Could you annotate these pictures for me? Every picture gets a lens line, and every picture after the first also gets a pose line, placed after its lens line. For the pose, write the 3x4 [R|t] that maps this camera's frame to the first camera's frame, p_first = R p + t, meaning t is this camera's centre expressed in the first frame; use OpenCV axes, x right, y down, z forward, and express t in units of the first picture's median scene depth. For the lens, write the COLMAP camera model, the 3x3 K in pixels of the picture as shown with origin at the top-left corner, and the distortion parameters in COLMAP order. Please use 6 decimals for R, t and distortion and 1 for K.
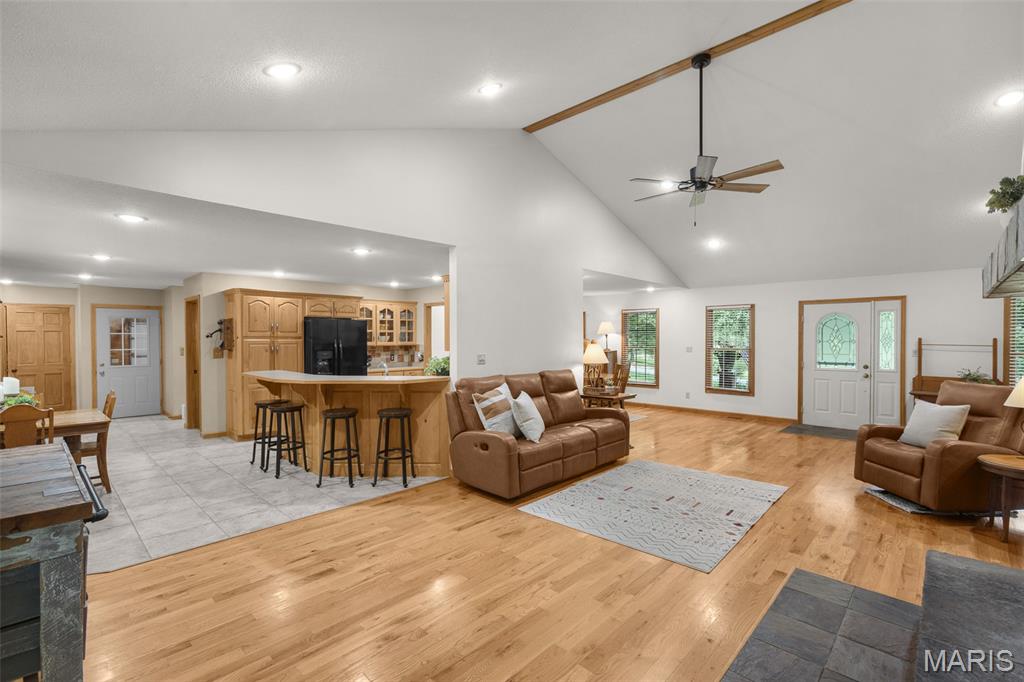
lens RADIAL K [[463.0, 0, 513.1], [0, 463.0, 346.7], [0, 0, 1]] dist [-0.011967, 0.006636]
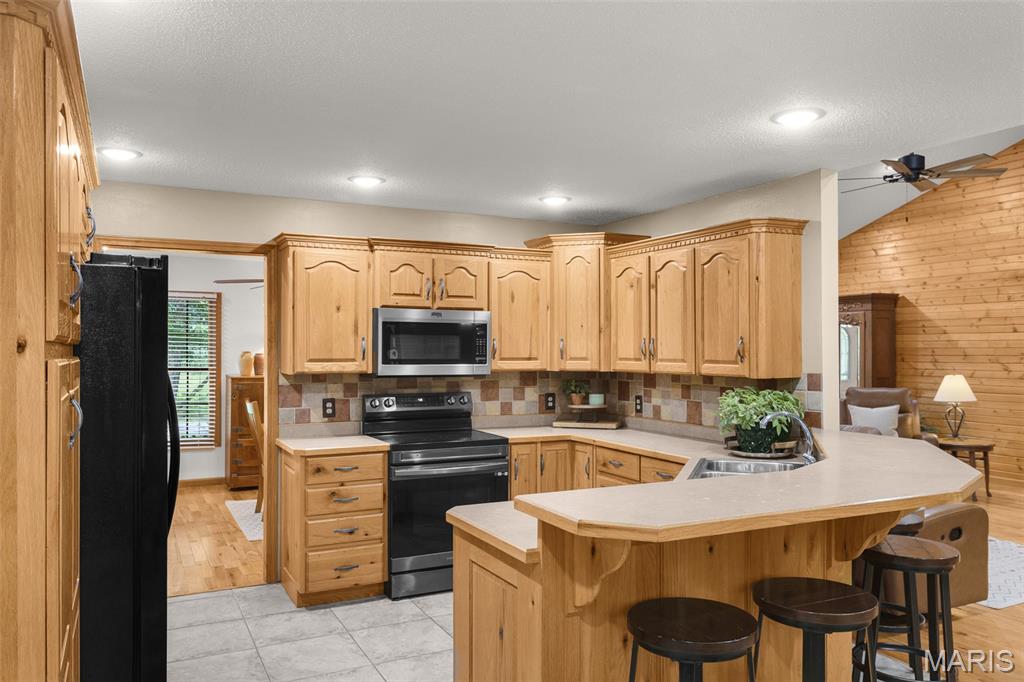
lens RADIAL K [[755.4, 0, 515.0], [0, 755.4, 349.1], [0, 0, 1]] dist [0.004589, -0.015769]
pose [[0.324116, 0.000910, 0.946017, -0.691242], [0.016016, 0.999851, -0.006449, -0.014067], [-0.945882, 0.017242, 0.324053, 0.723243]]
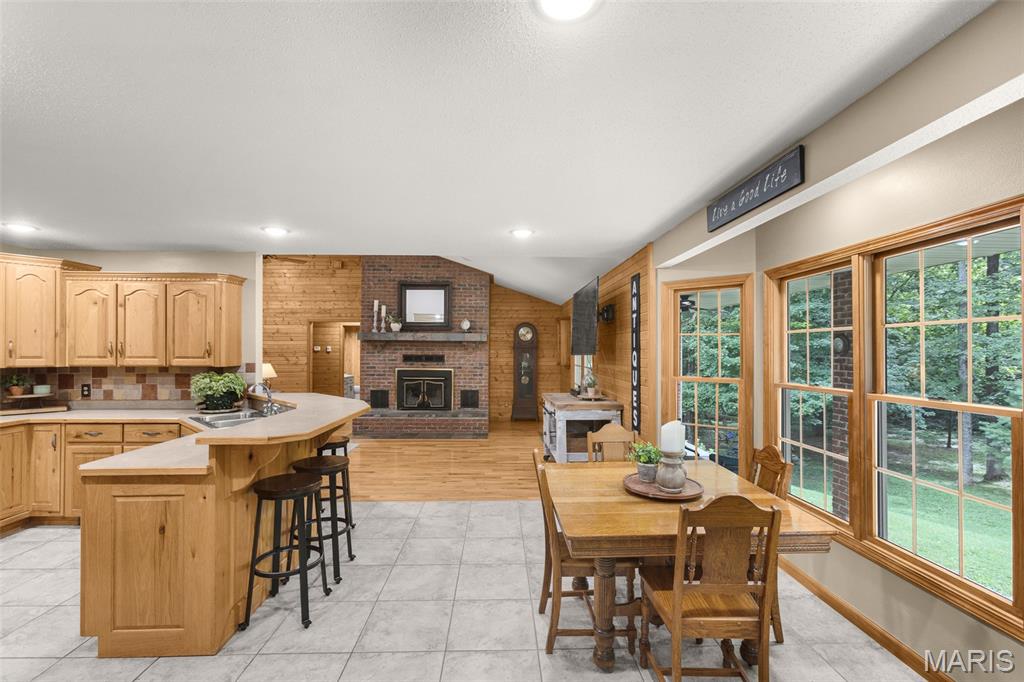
lens RADIAL K [[463.0, 0, 497.4], [0, 463.0, 345.1], [0, 0, 1]] dist [-0.011967, 0.006636]
pose [[-0.696172, 0.007025, 0.717841, -0.769621], [0.012355, 0.999921, 0.002197, -0.017334], [-0.717769, 0.010398, -0.696204, 0.890397]]
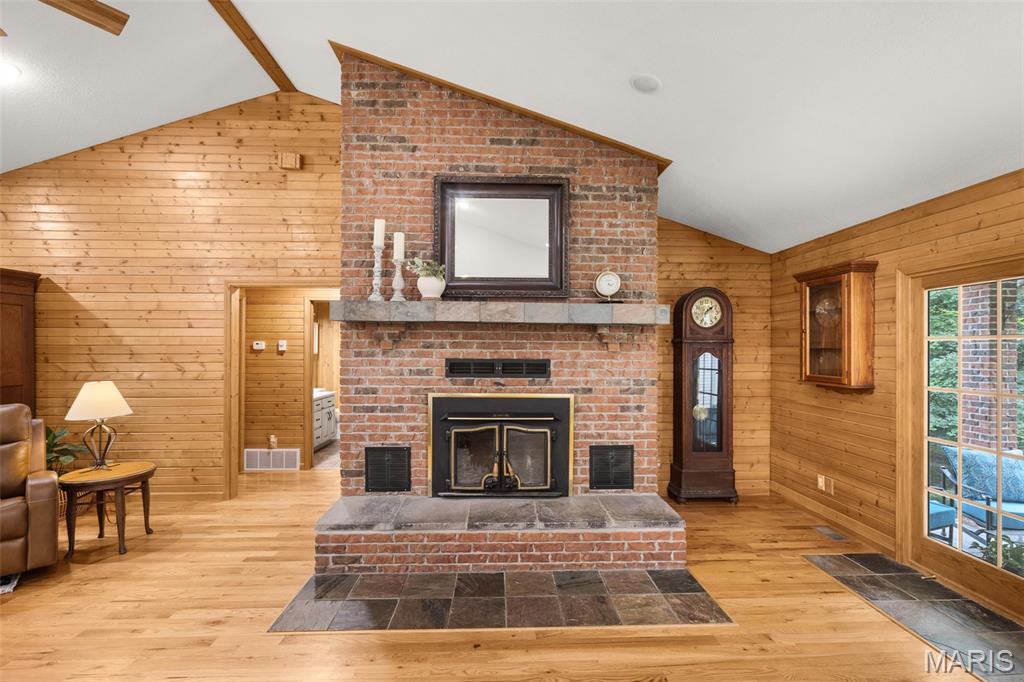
lens RADIAL K [[463.0, 0, 504.6], [0, 463.0, 346.5], [0, 0, 1]] dist [-0.011967, 0.006636]
pose [[-0.715491, 0.003806, 0.698612, -0.103172], [0.013641, 0.999871, 0.008523, -0.008939], [-0.698489, 0.015628, -0.715450, 0.525890]]
